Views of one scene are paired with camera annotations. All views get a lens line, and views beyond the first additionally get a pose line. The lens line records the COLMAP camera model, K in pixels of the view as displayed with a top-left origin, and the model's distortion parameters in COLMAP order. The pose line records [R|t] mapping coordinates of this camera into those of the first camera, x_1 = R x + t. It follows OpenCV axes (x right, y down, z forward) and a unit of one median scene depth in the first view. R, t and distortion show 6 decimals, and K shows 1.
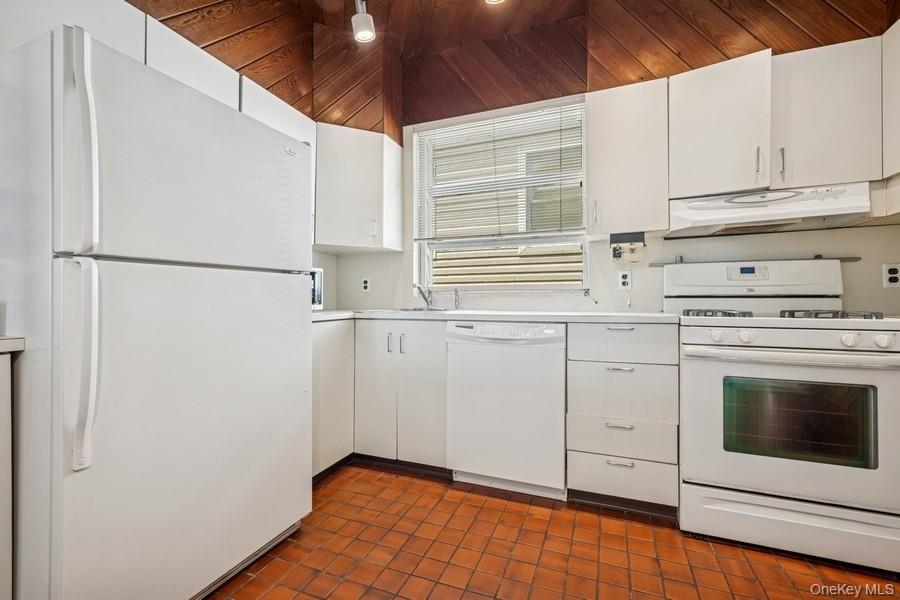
lens RADIAL K [[381.5, 0, 450.0], [0, 381.5, 300.0], [0, 0, 1]] dist [0.009315, 0.000326]
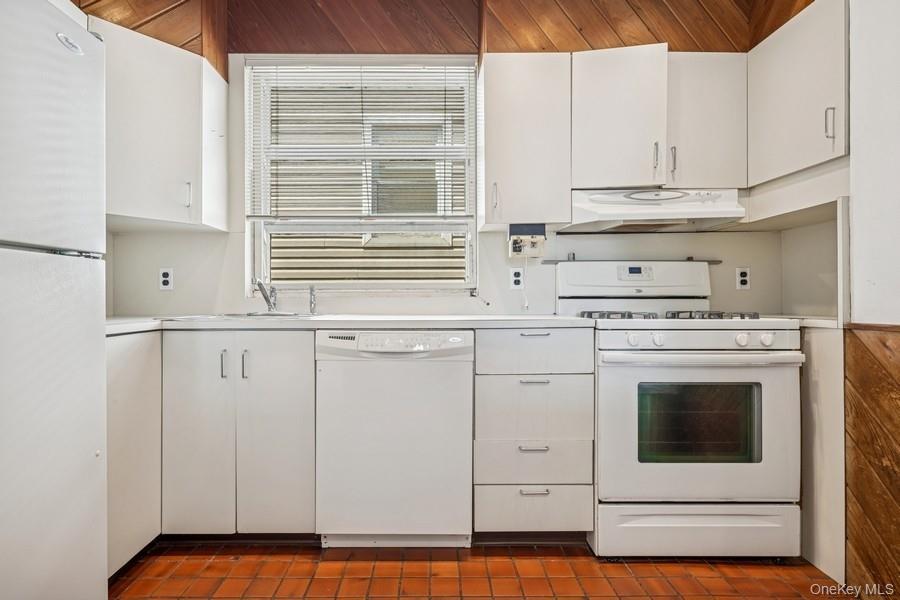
lens RADIAL K [[462.4, 0, 448.3], [0, 462.4, 304.5], [0, 0, 1]] dist [0.003017, 0.001108]
pose [[0.930305, -0.002518, 0.366779, -0.097988], [0.000205, 0.999980, 0.006345, 0.001066], [-0.366787, -0.005827, 0.930287, 0.097531]]
